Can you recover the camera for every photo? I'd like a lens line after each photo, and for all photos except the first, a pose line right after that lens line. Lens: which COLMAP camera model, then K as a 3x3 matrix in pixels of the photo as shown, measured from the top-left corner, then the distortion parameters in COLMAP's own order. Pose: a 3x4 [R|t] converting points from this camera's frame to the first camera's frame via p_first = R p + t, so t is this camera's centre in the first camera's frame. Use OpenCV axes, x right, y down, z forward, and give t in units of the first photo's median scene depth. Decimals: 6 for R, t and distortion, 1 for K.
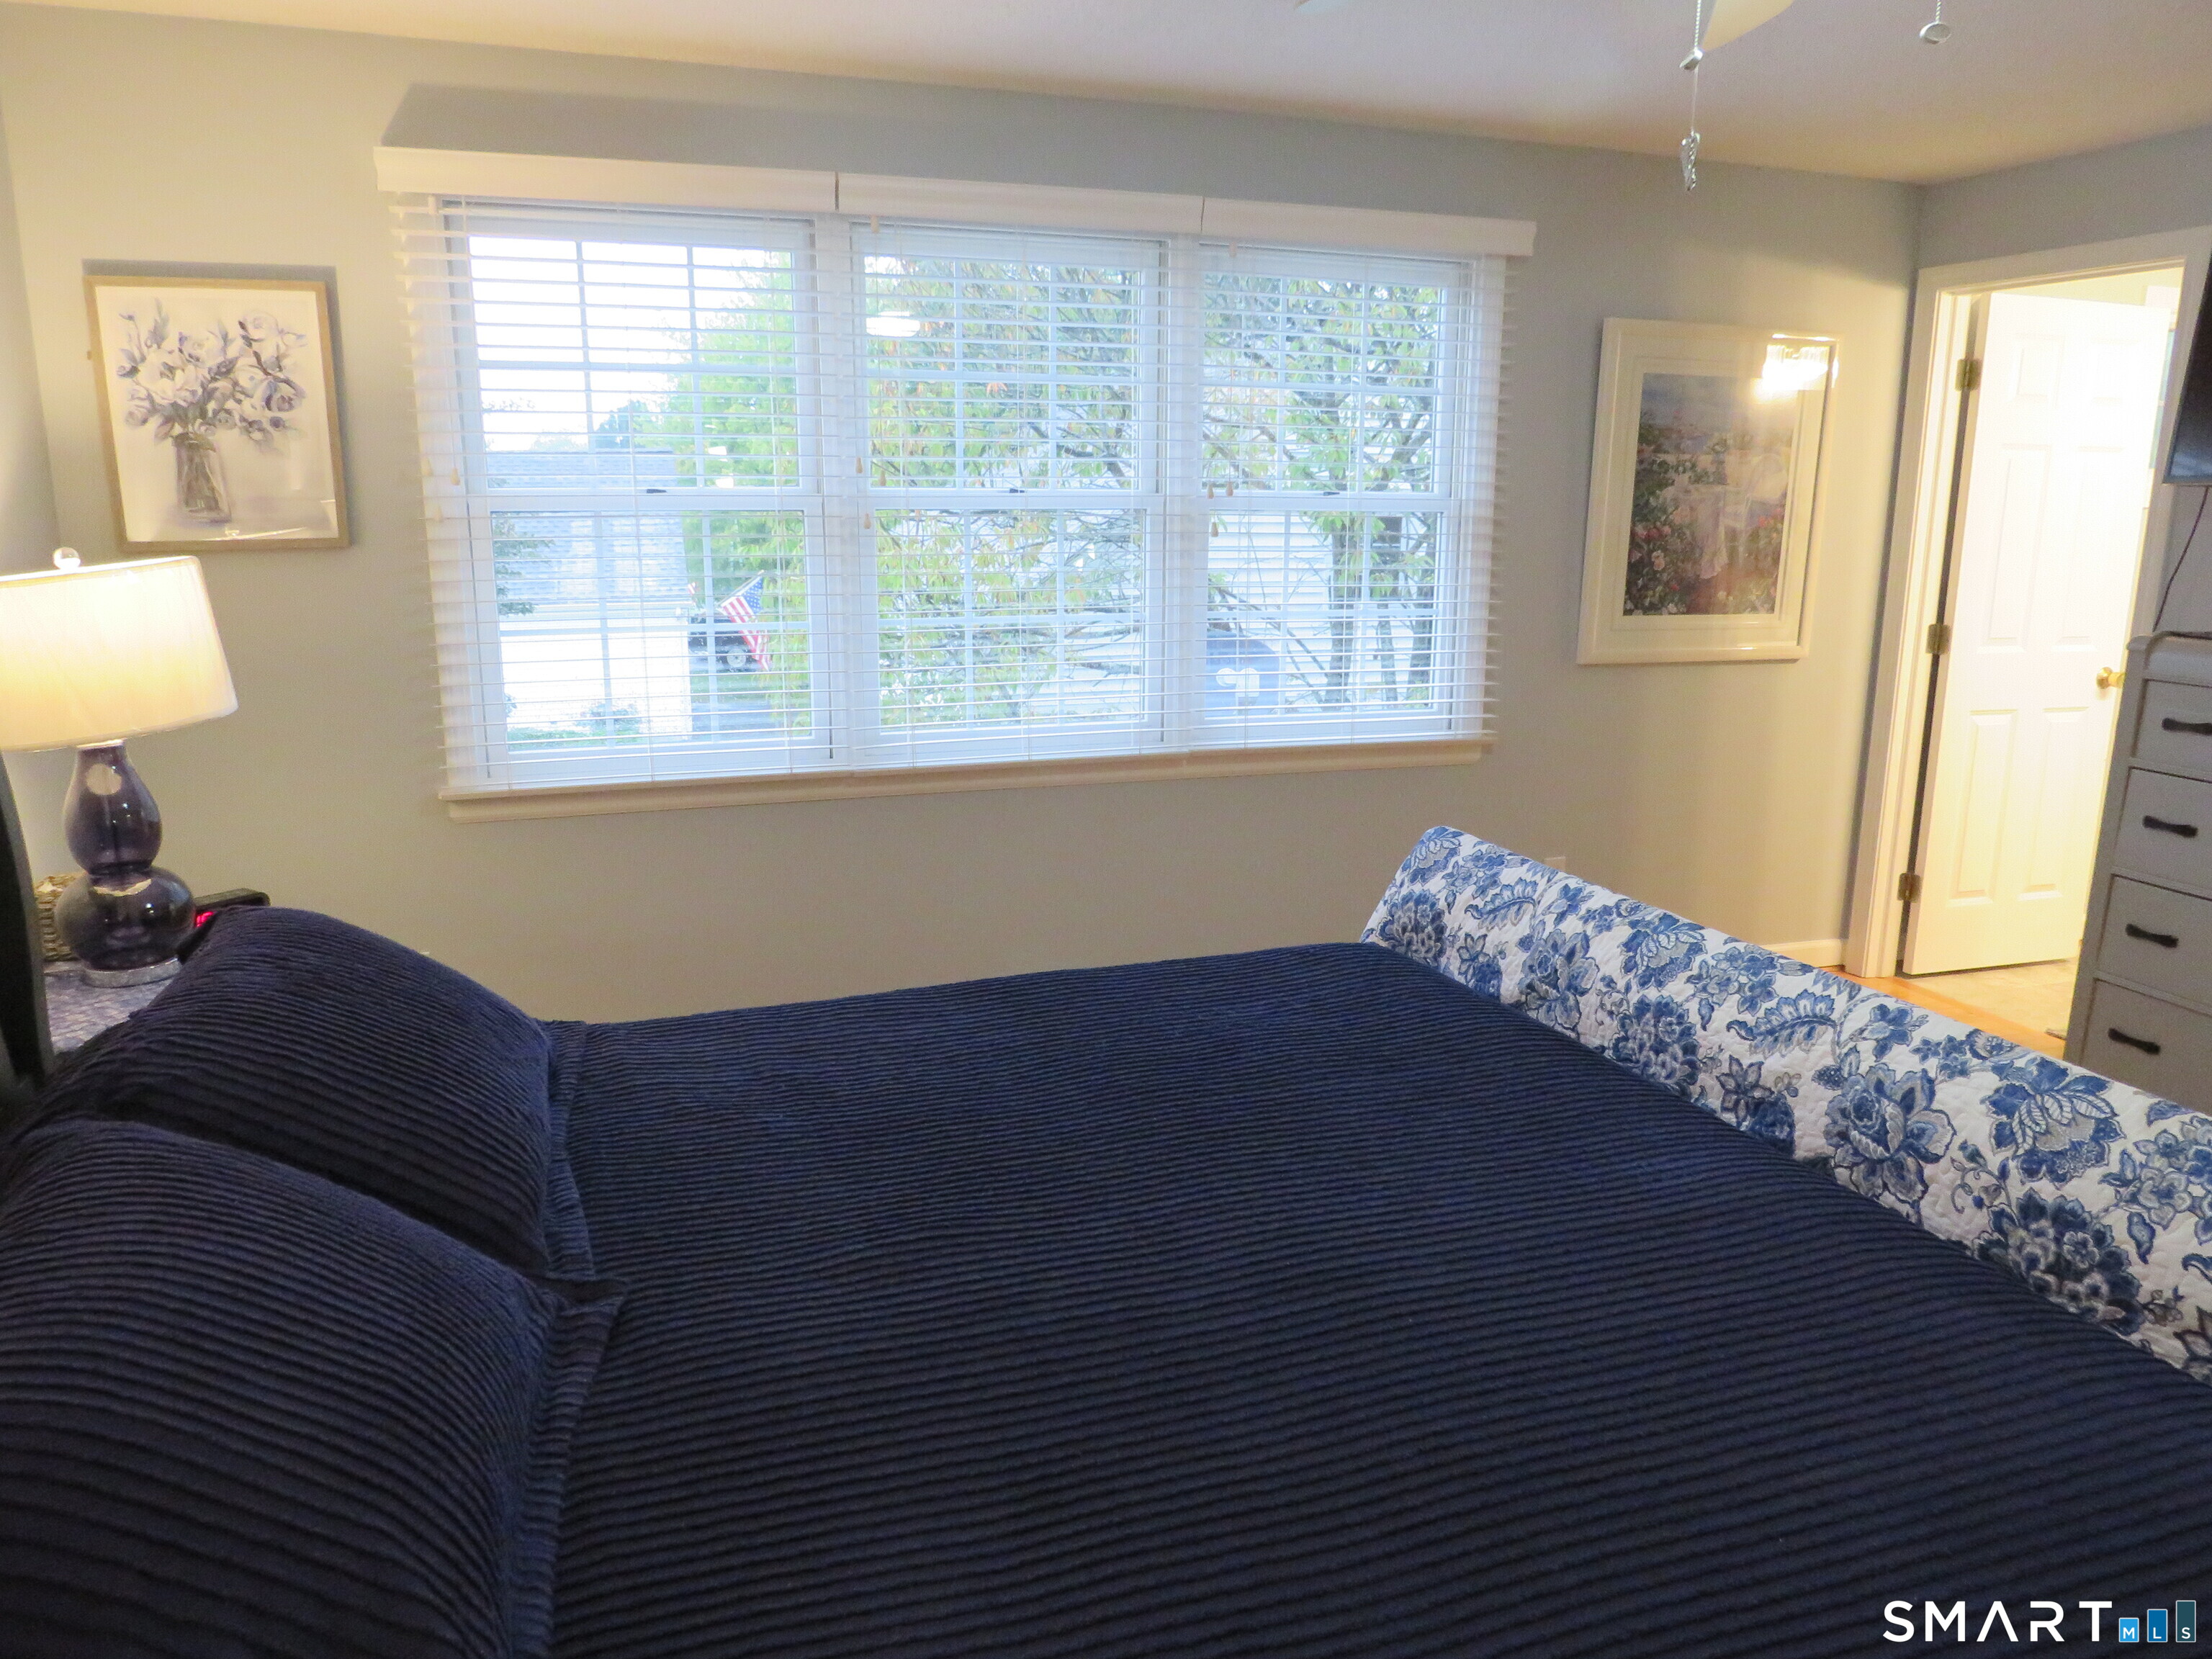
lens RADIAL K [[1529.3, 0, 1106.0], [0, 1529.3, 829.5], [0, 0, 1]] dist [-0.007176, 0.004472]
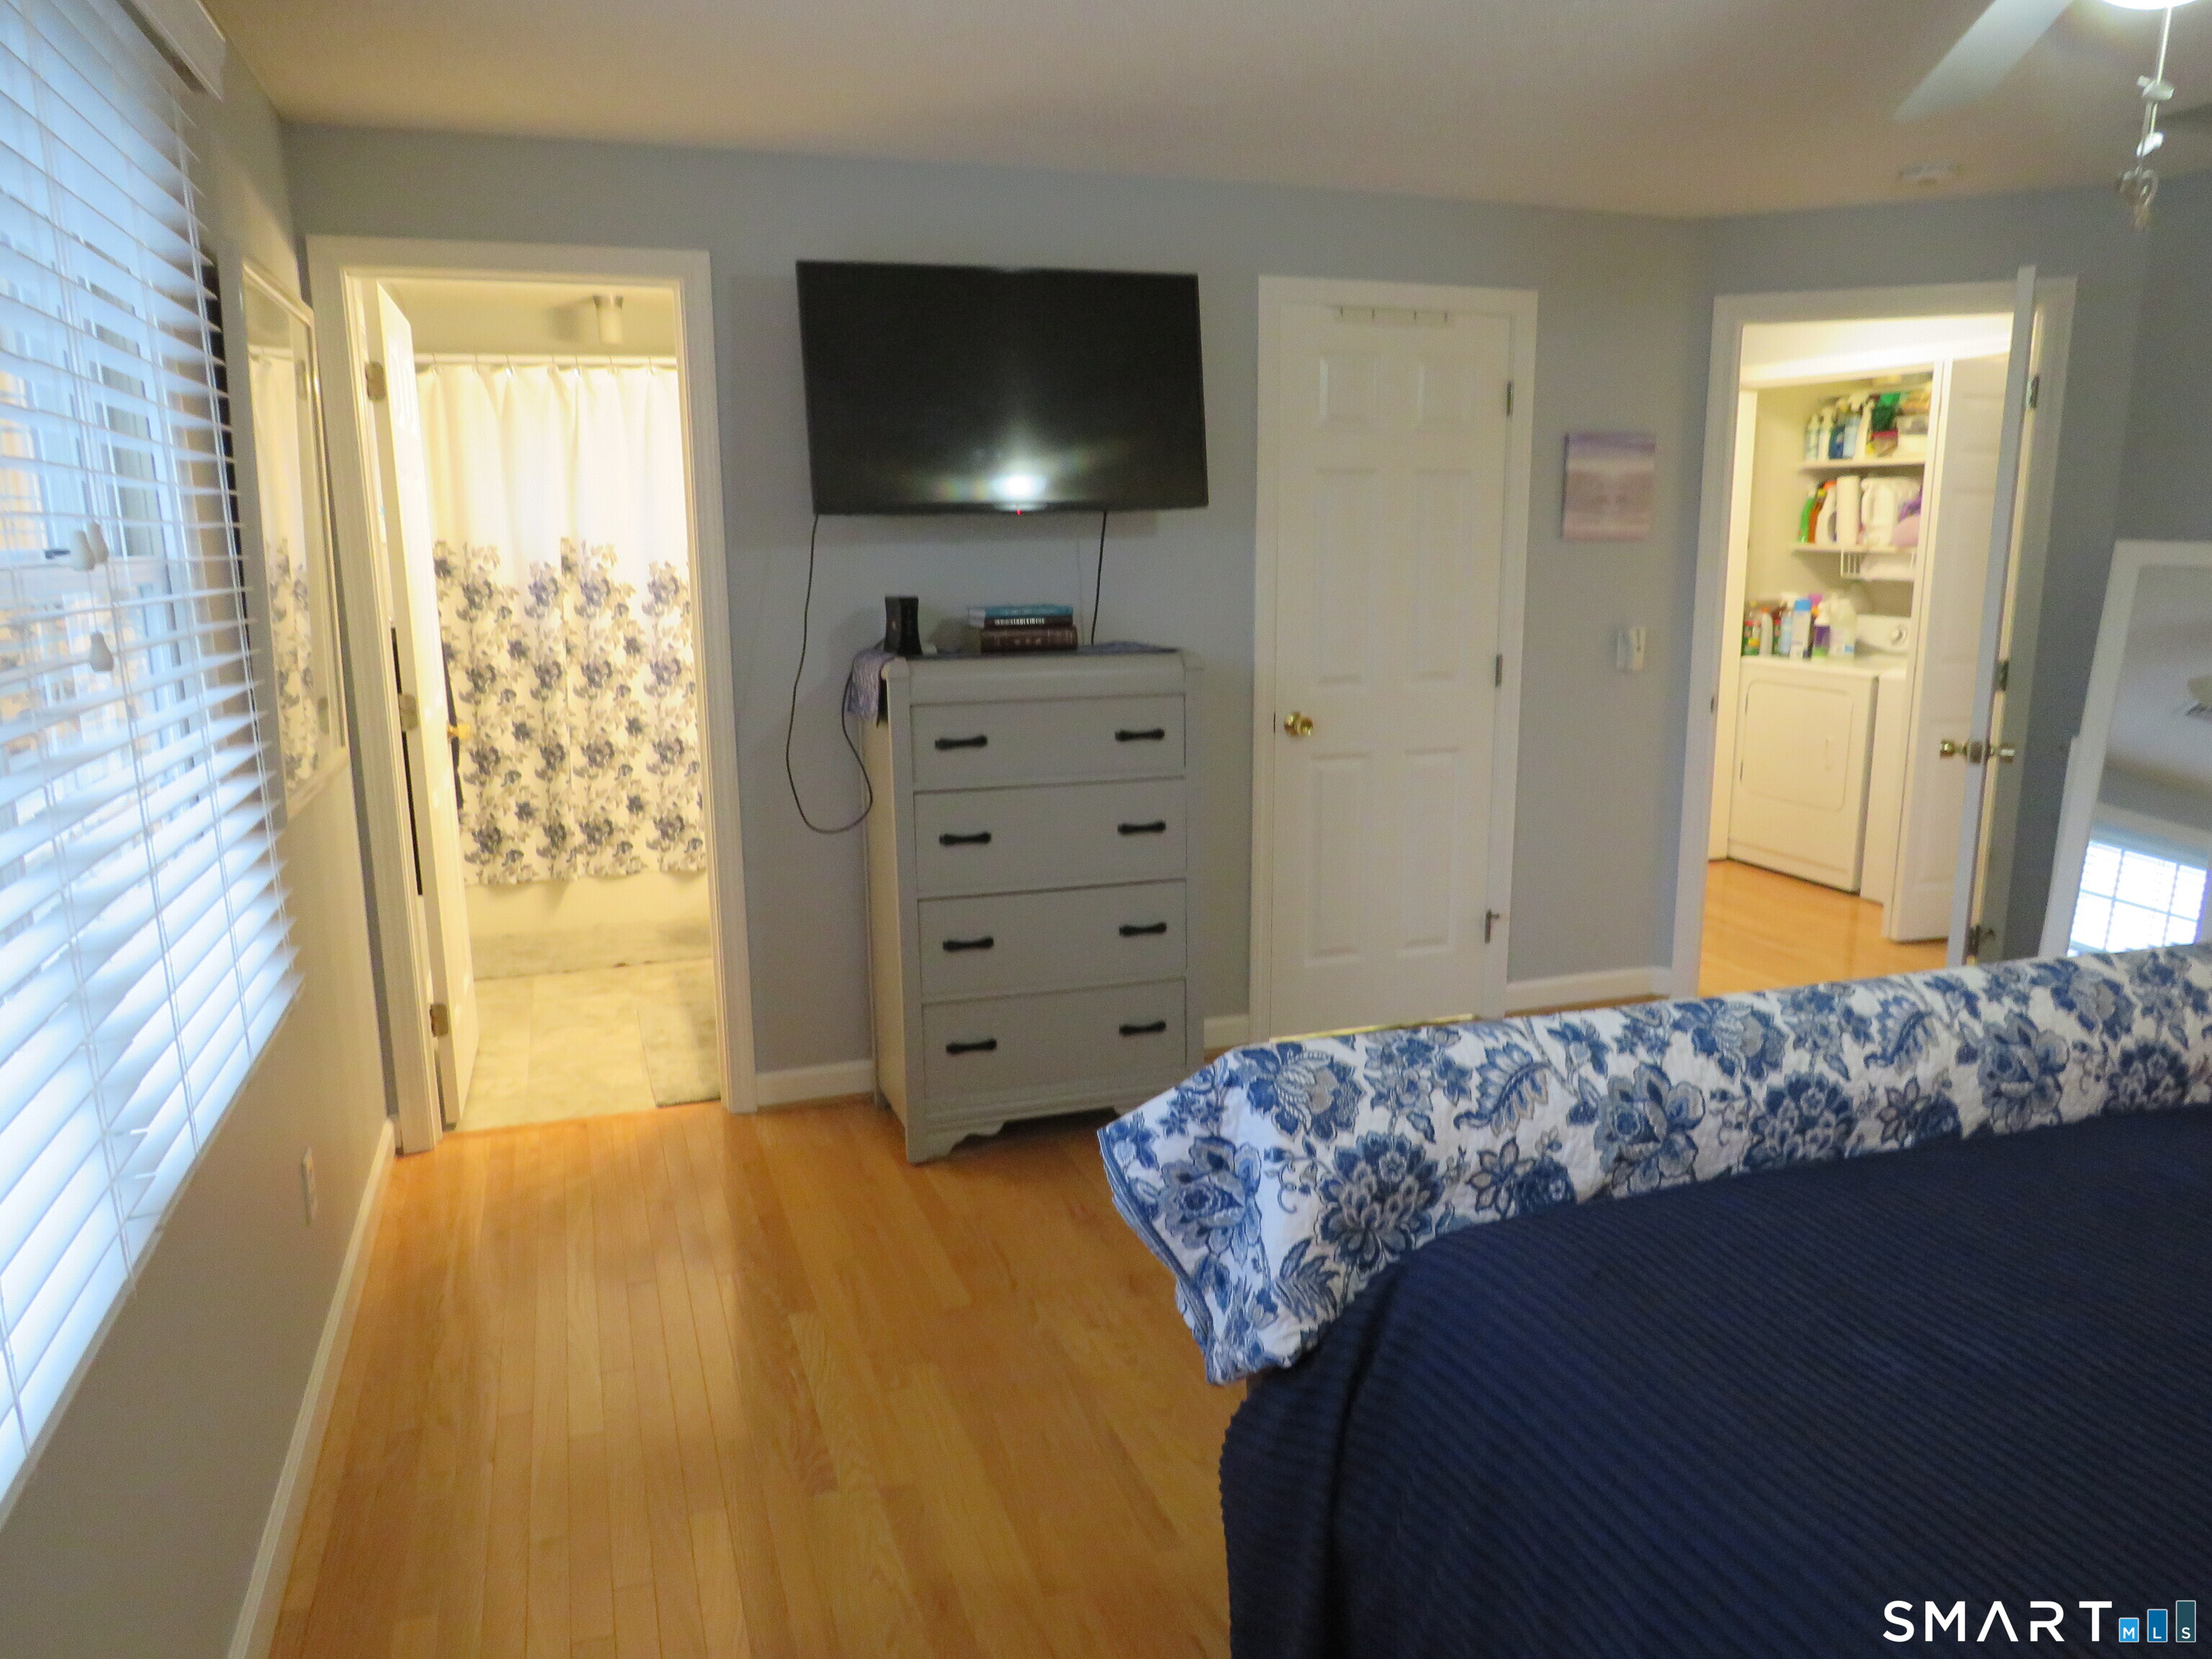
lens RADIAL K [[1529.3, 0, 1106.0], [0, 1529.3, 829.5], [0, 0, 1]] dist [-0.007176, 0.004472]
pose [[0.014265, -0.201113, 0.979464, -0.534026], [0.210448, 0.958226, 0.193687, -0.308485], [-0.977501, 0.203364, 0.055993, 1.350446]]
